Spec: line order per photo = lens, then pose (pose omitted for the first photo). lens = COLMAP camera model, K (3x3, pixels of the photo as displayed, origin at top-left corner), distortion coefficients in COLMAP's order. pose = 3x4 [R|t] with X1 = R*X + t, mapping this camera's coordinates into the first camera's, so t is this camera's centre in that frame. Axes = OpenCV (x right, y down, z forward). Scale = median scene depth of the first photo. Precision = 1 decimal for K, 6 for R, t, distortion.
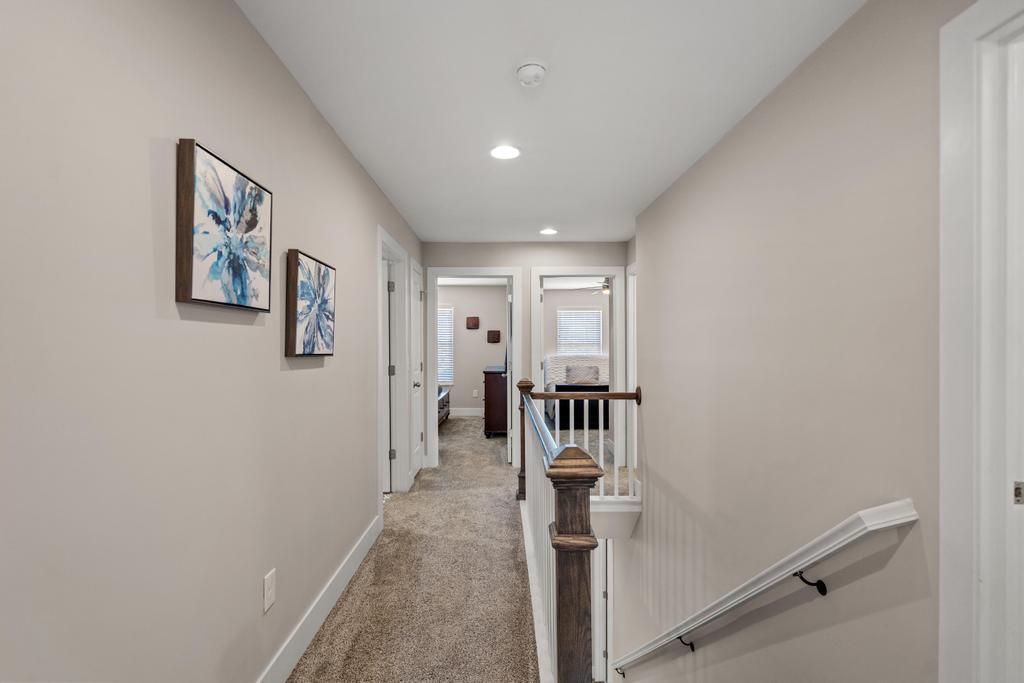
lens RADIAL K [[476.3, 0, 512.4], [0, 476.3, 344.1], [0, 0, 1]] dist [-0.002114, -0.000159]
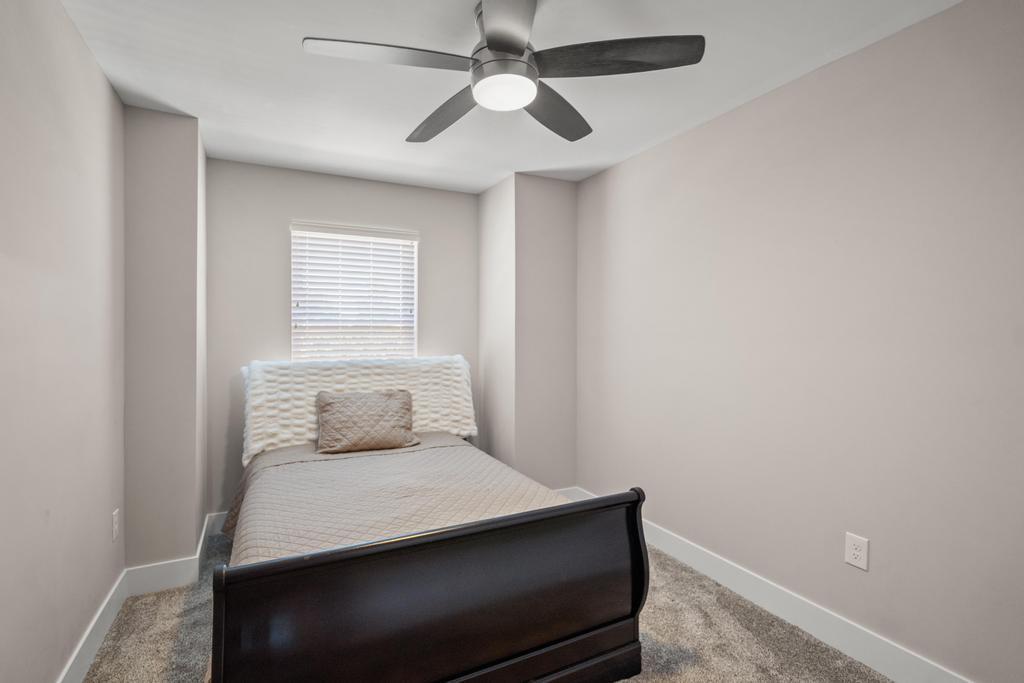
lens RADIAL K [[476.3, 0, 511.3], [0, 476.3, 338.8], [0, 0, 1]] dist [-0.002114, -0.000159]
pose [[0.892240, 0.007111, 0.451506, 0.082997], [-0.012957, 0.999867, 0.009857, 0.001952], [-0.451376, -0.014645, 0.892214, 0.634529]]
